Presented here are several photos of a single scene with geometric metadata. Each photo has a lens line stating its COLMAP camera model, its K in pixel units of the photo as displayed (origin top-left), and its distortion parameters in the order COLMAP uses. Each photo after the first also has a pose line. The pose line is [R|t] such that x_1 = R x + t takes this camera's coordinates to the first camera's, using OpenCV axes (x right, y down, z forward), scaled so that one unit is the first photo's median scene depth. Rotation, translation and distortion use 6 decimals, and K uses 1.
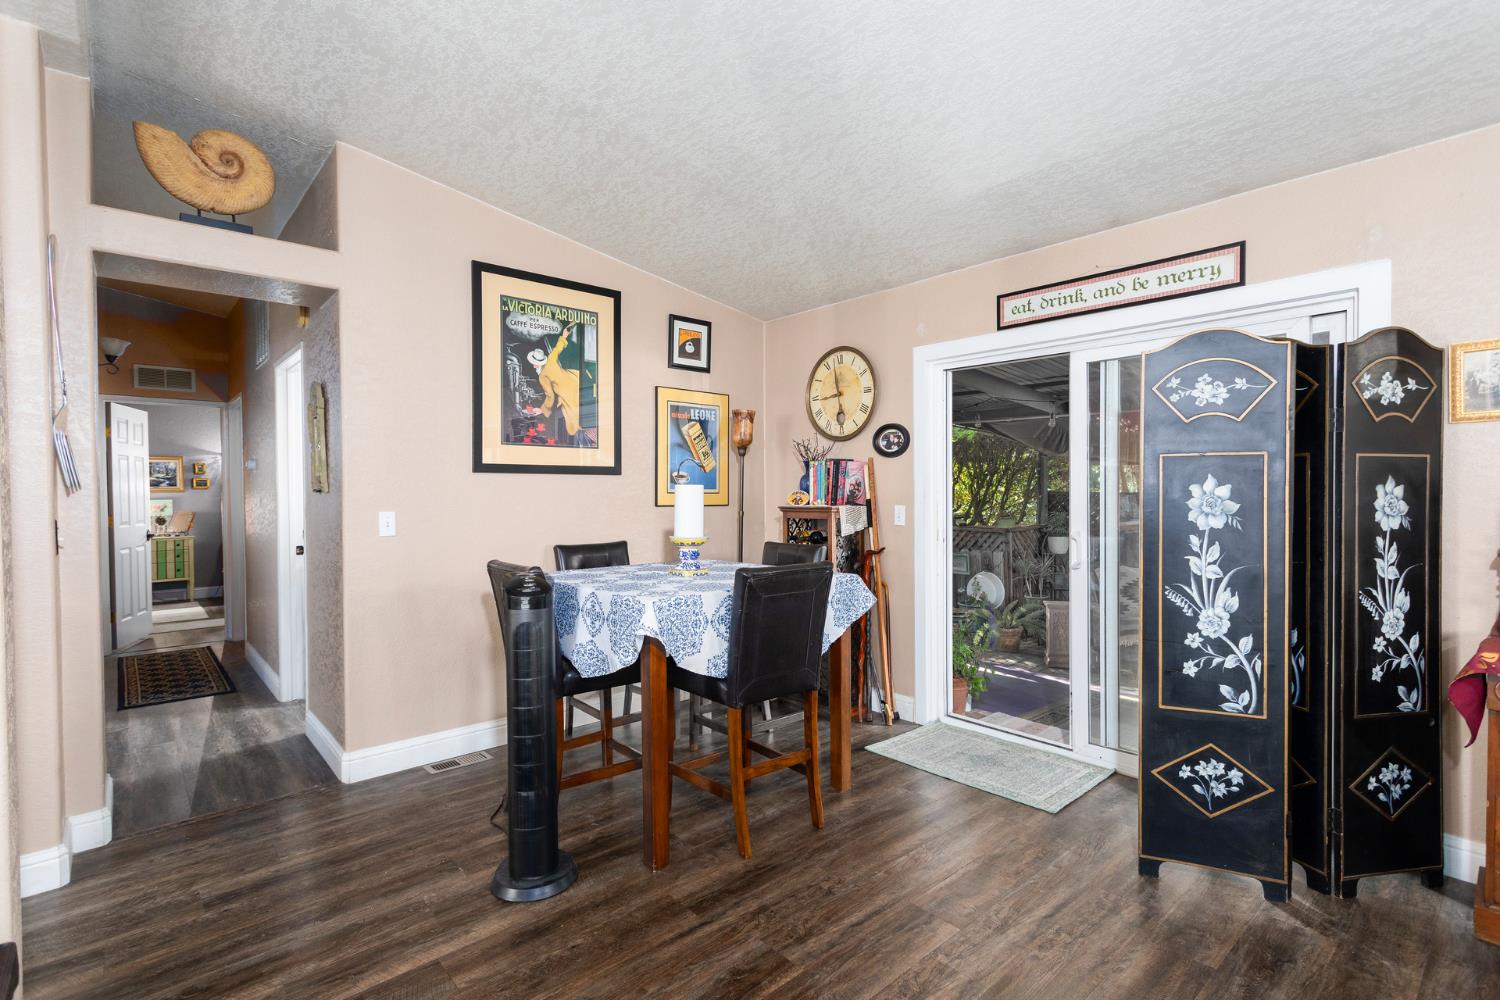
lens RADIAL K [[709.6, 0, 743.1], [0, 709.6, 502.2], [0, 0, 1]] dist [0.004707, 0.001289]
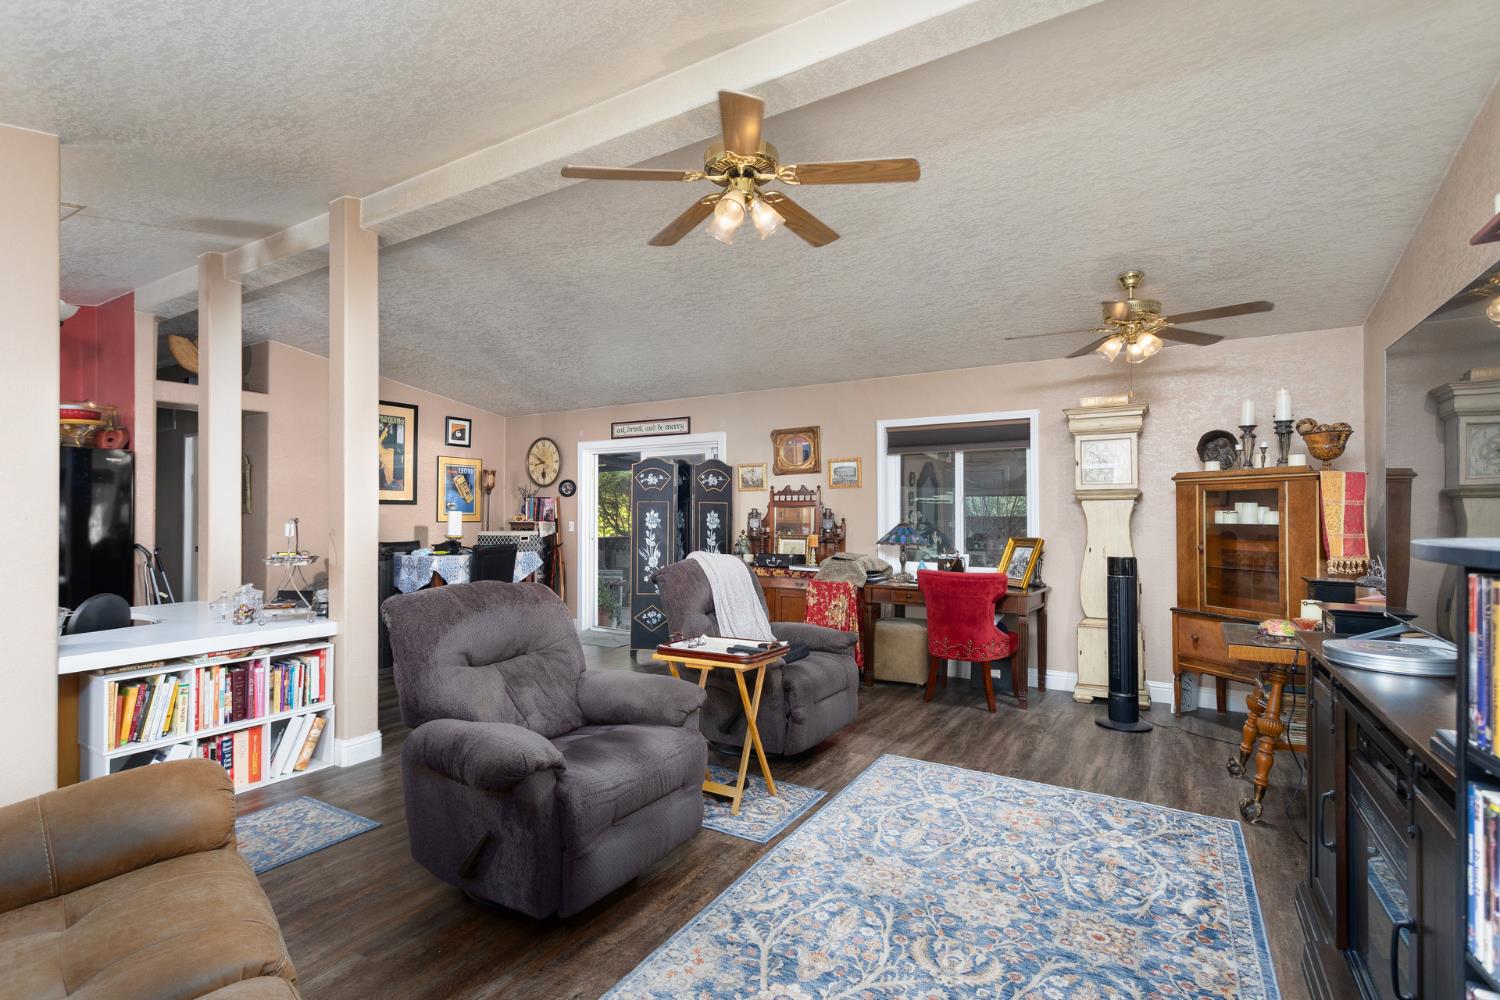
lens RADIAL K [[709.6, 0, 743.1], [0, 709.6, 502.2], [0, 0, 1]] dist [0.004707, 0.001289]
pose [[0.957791, 0.008891, 0.287330, 0.135180], [-0.000279, 0.999550, -0.029999, 0.012522], [-0.287467, 0.028653, 0.957362, -1.248112]]
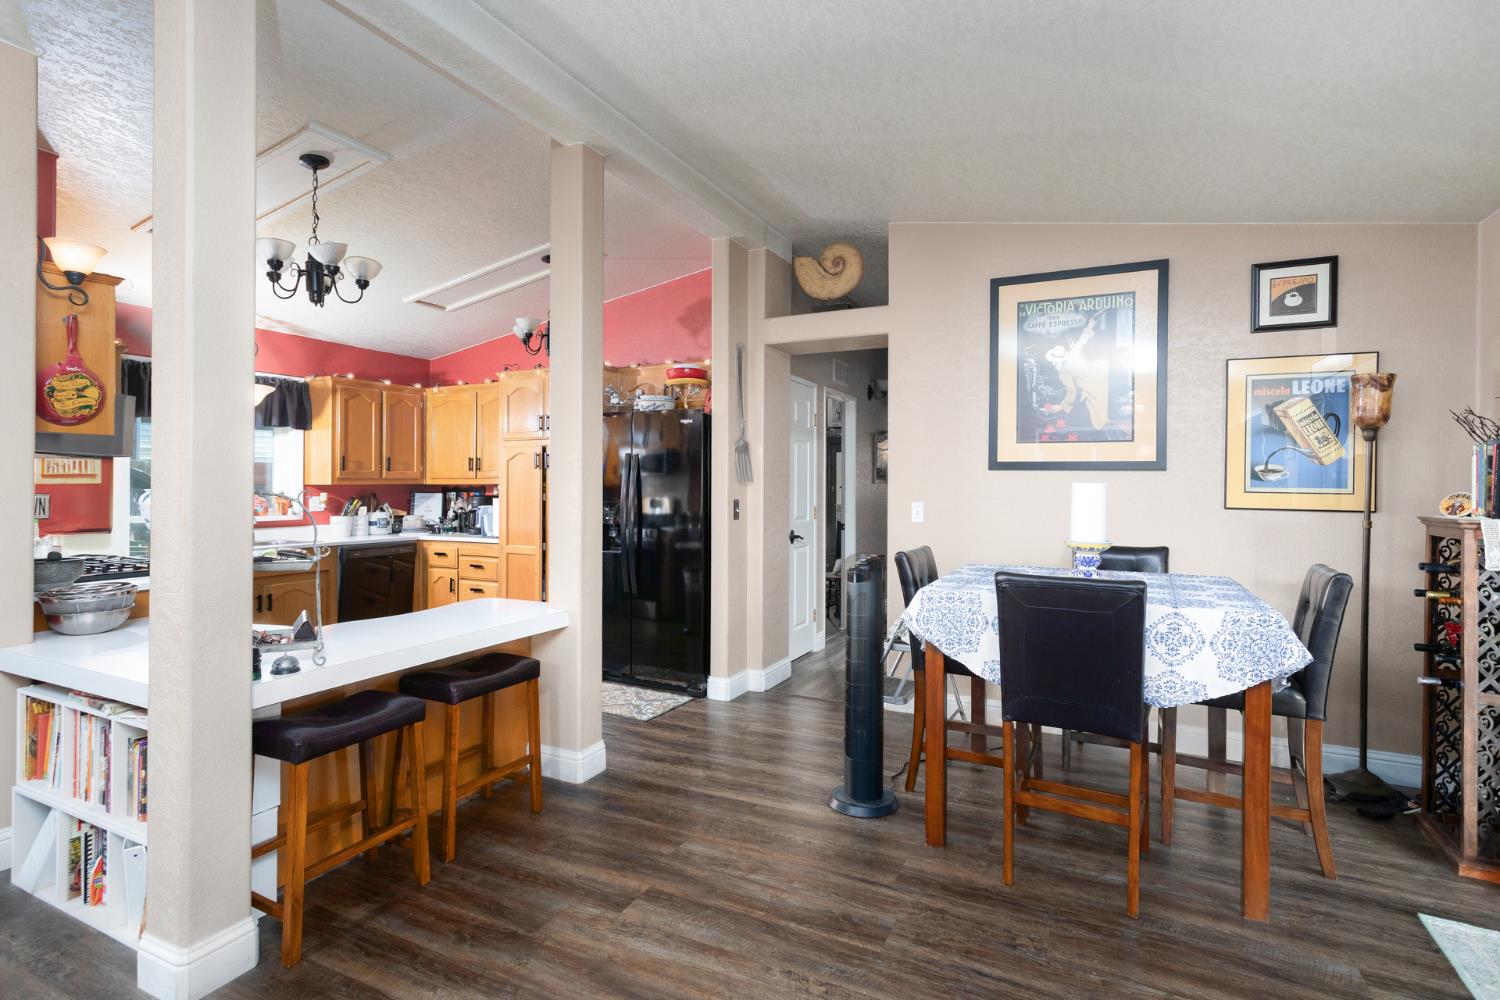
lens RADIAL K [[739.0, 0, 741.0], [0, 739.0, 481.0], [0, 0, 1]] dist [0.002030, 0.001097]
pose [[0.375327, 0.004488, -0.926882, 0.582336], [-0.022187, 0.999745, -0.004144, -0.012408], [0.926627, 0.022120, 0.375331, 0.225214]]
